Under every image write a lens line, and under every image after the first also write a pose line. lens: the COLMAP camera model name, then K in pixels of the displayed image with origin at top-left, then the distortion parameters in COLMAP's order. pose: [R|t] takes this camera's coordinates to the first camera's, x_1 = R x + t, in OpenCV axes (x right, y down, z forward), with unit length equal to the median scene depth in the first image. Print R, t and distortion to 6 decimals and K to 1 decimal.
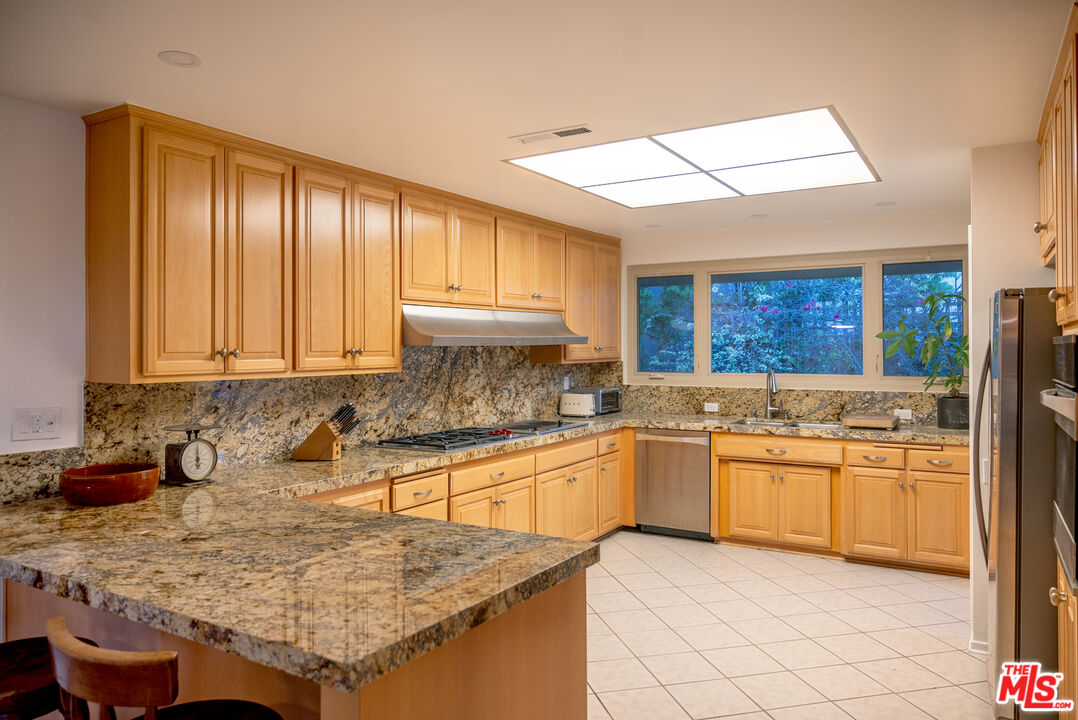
lens RADIAL K [[737.5, 0, 539.0], [0, 737.5, 360.0], [0, 0, 1]] dist [-0.006385, 0.001627]
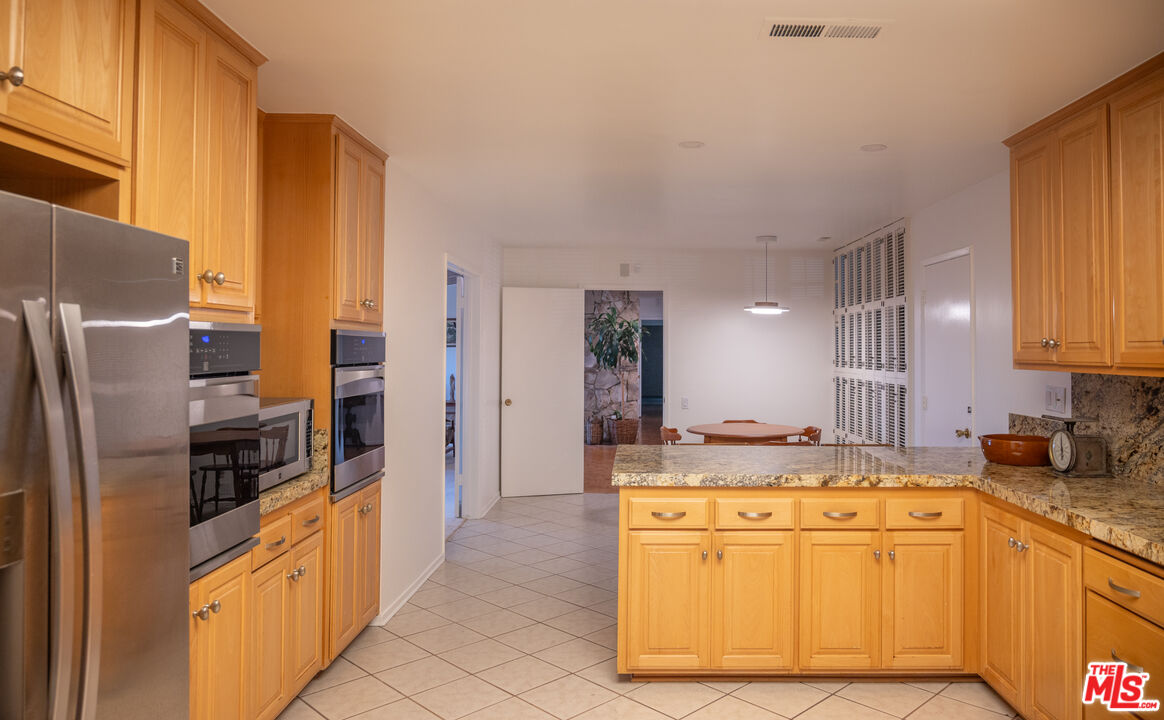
lens RADIAL K [[768.9, 0, 582.0], [0, 768.9, 360.0], [0, 0, 1]] dist [-0.000413, -0.000290]
pose [[-0.884227, 0.006052, -0.467017, 0.546619], [-0.009808, 0.999455, 0.031521, -0.012102], [0.466953, 0.032452, -0.883686, 1.479994]]
